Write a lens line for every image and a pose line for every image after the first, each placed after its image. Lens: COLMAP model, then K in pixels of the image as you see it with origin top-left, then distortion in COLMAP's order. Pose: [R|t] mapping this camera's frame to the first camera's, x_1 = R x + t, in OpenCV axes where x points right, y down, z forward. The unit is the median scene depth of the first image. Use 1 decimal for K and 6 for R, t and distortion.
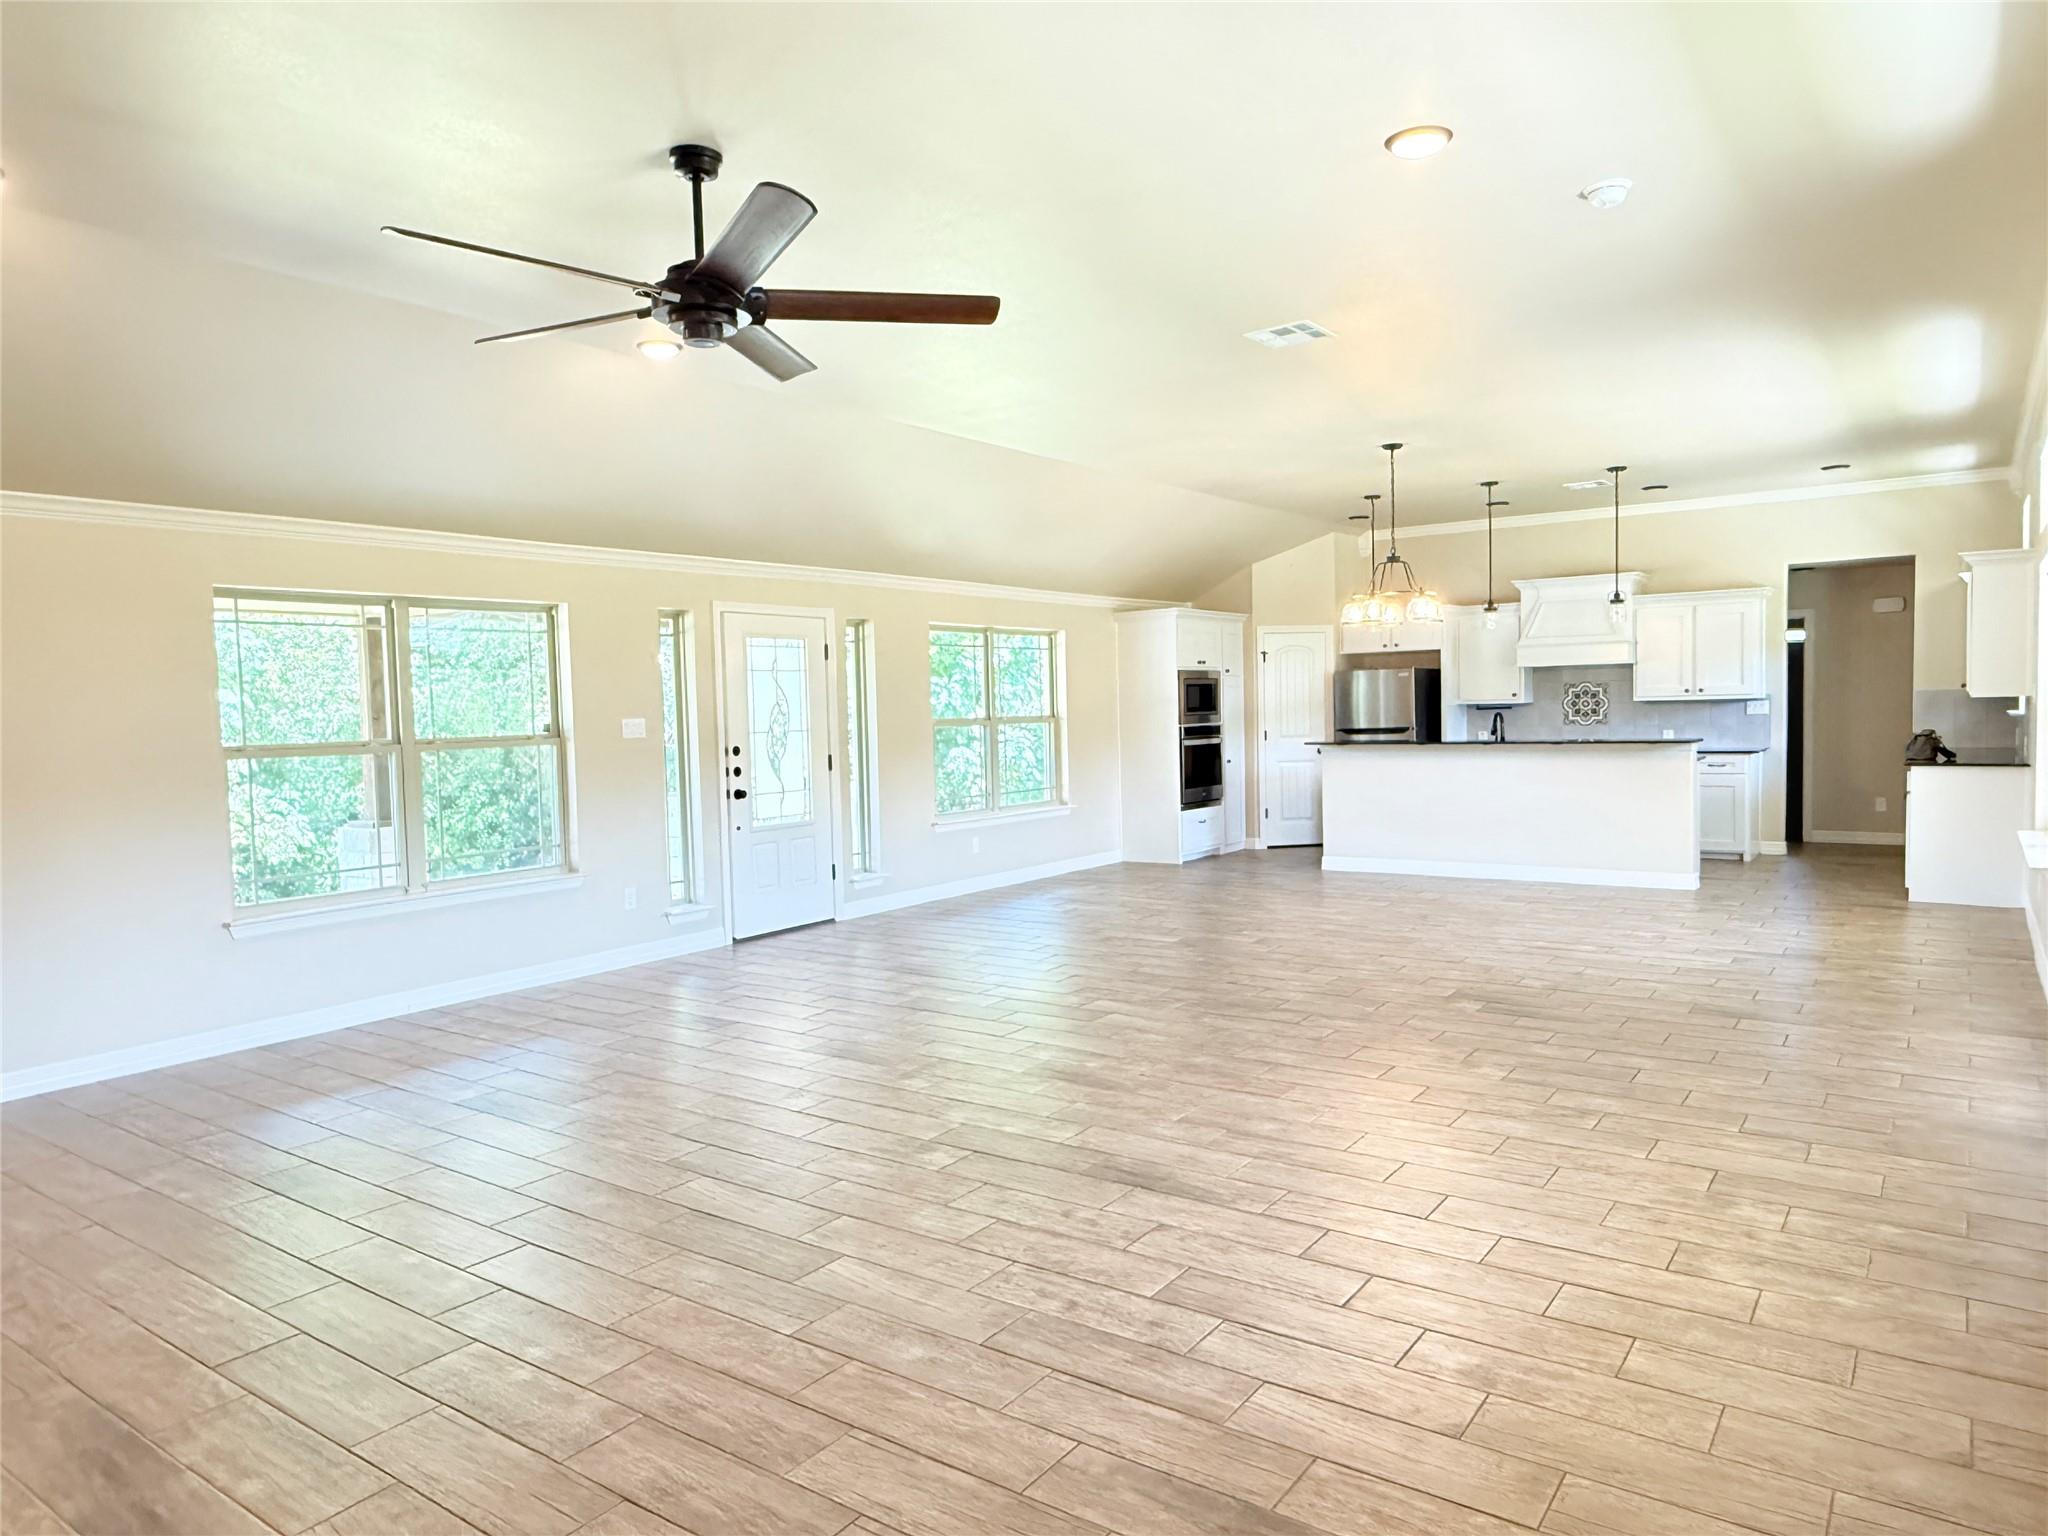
lens RADIAL K [[1319.7, 0, 1024.0], [0, 1319.7, 768.0], [0, 0, 1]] dist [-0.007432, 0.000267]
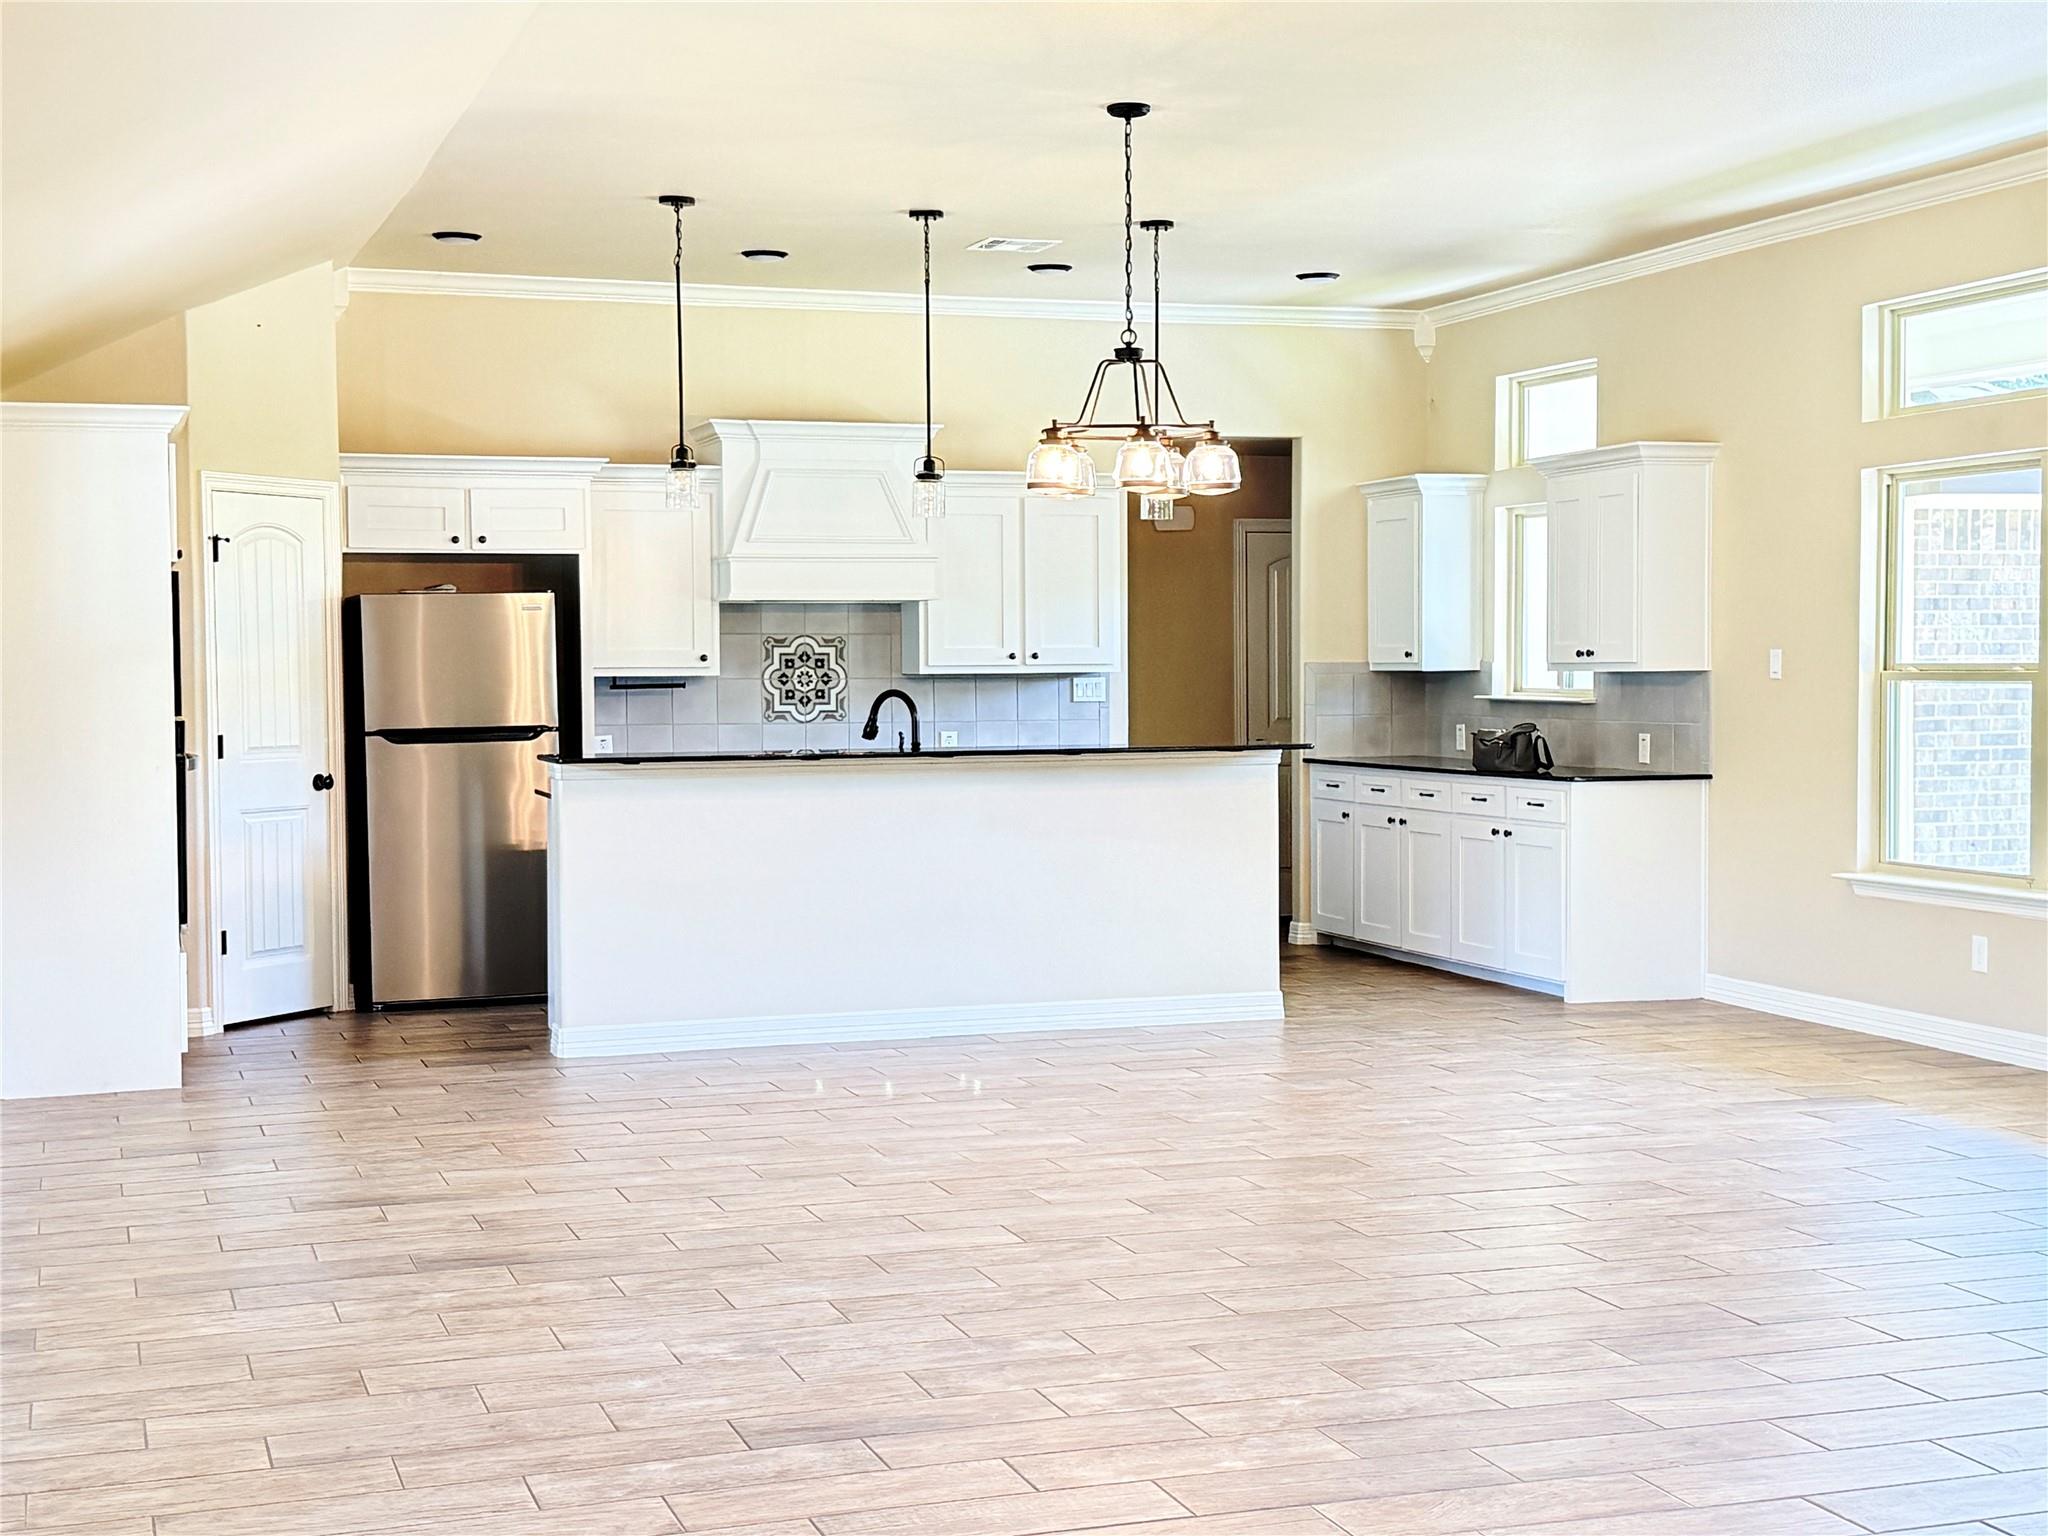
lens RADIAL K [[2769.8, 0, 1024.2], [0, 2769.8, 792.4], [0, 0, 1]] dist [0.208898, -0.537312]
pose [[0.583674, -0.019152, 0.811762, -0.376227], [0.032215, 0.999481, 0.000417, -0.003810], [-0.811349, 0.025907, 0.583988, 0.325060]]
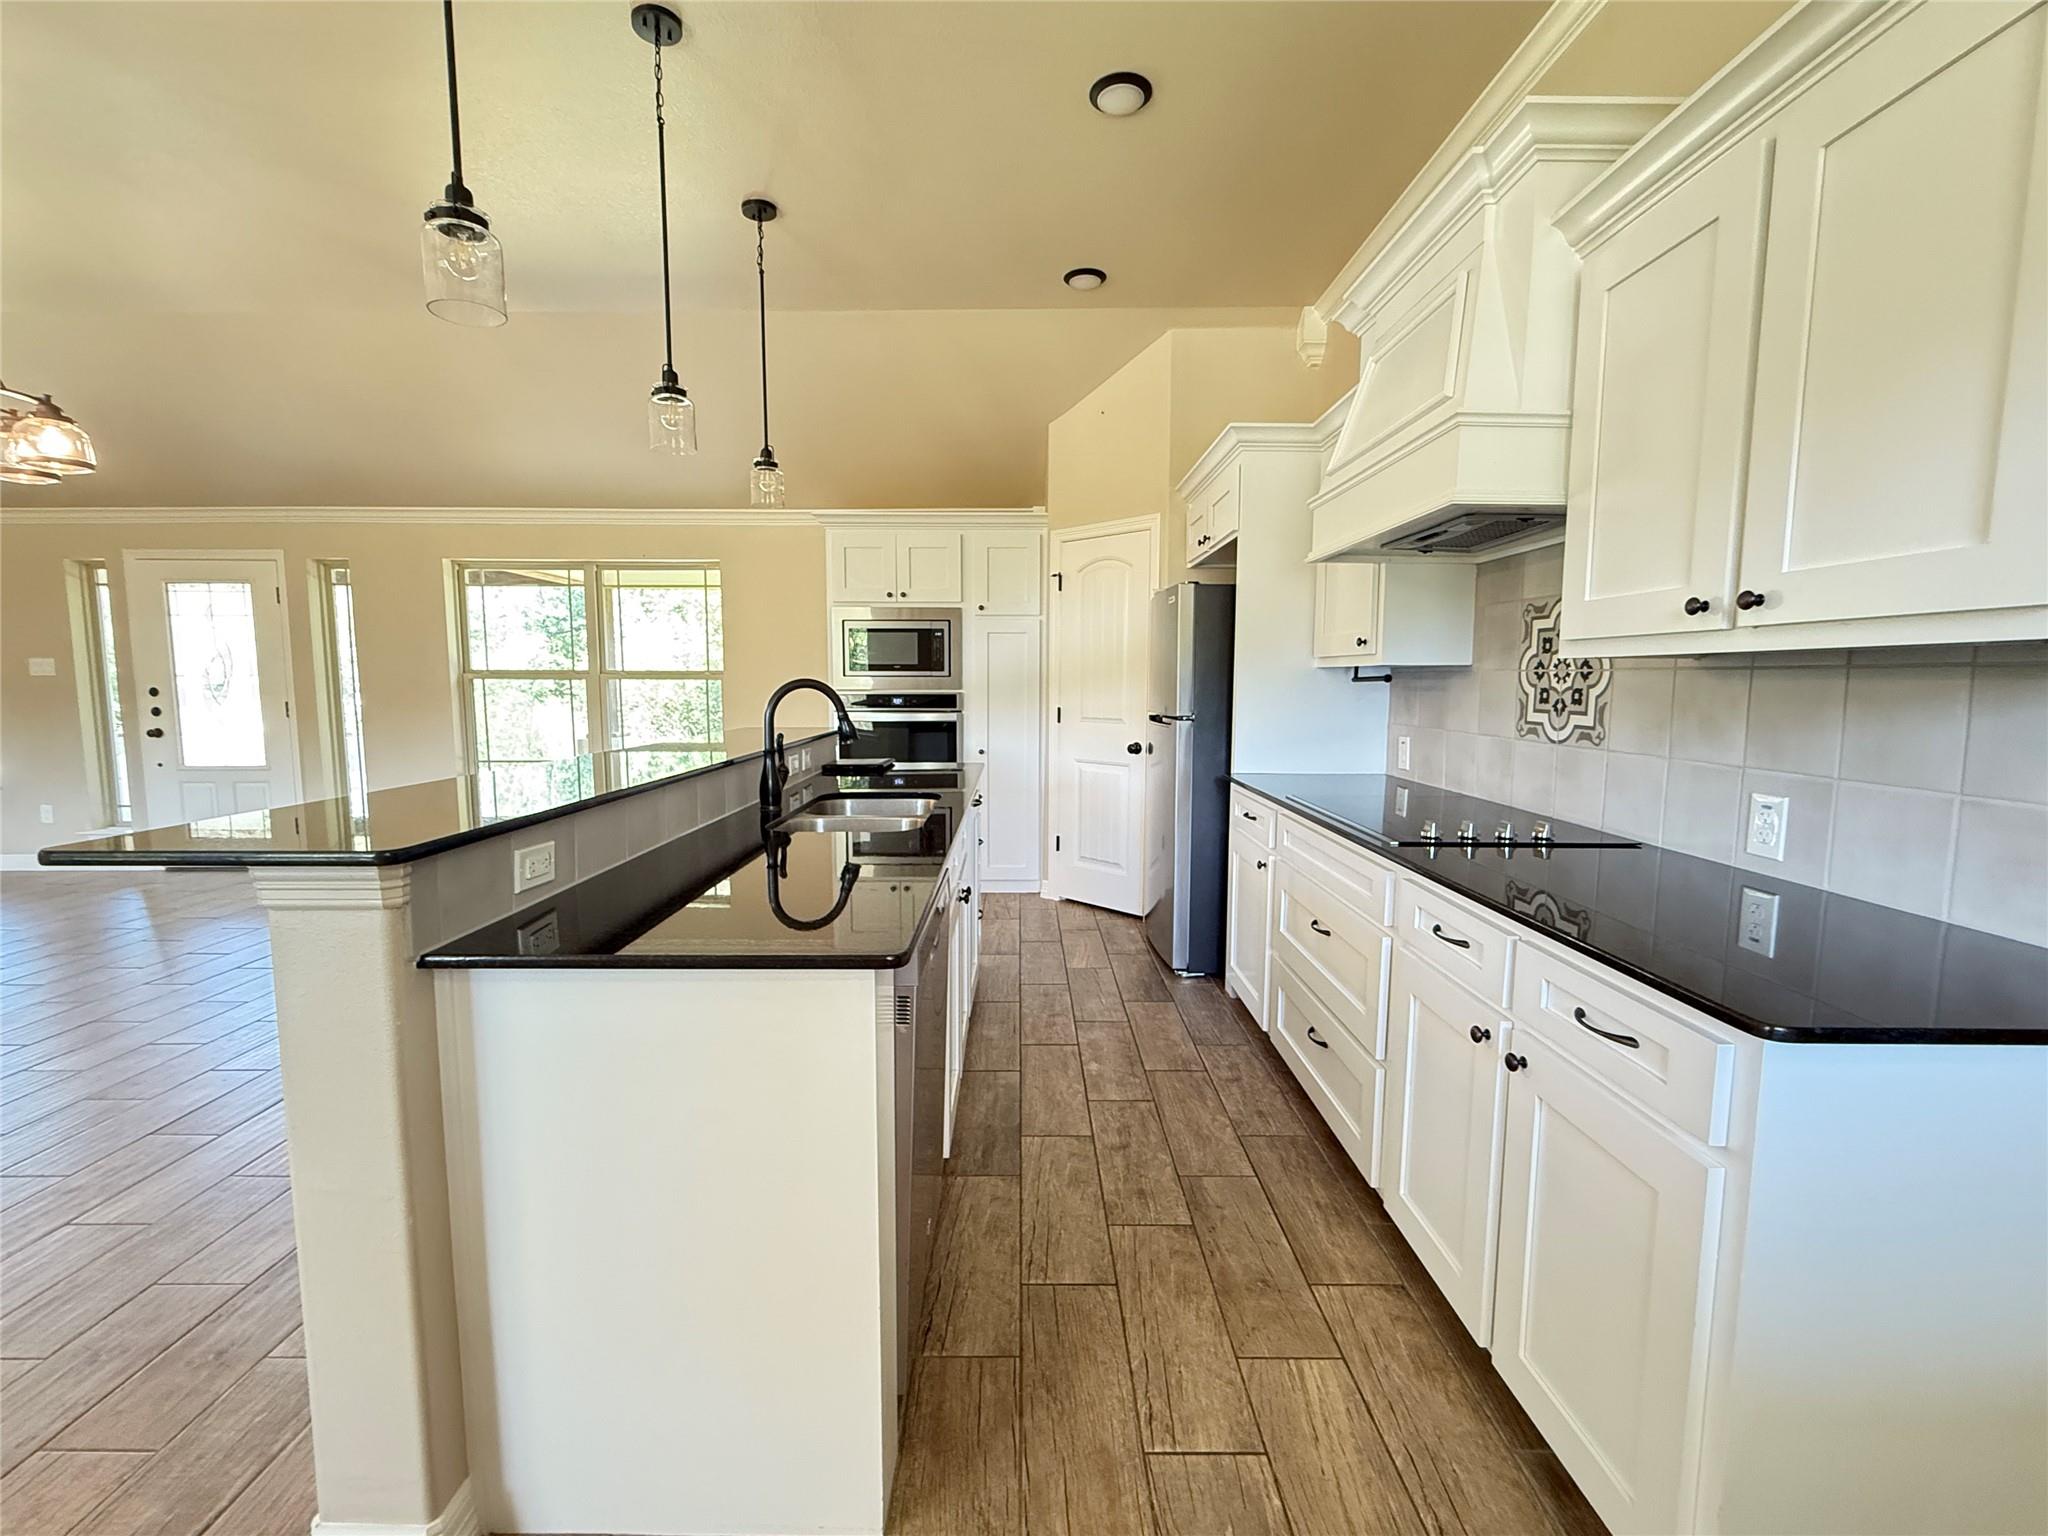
lens RADIAL K [[875.9, 0, 1024.0], [0, 875.9, 768.0], [0, 0, 1]] dist [0.000408, 0.000019]
pose [[0.579413, 0.109478, -0.807648, 0.519914], [-0.054253, 0.993920, 0.095806, -0.039381], [0.813226, -0.011694, 0.581830, 0.789751]]
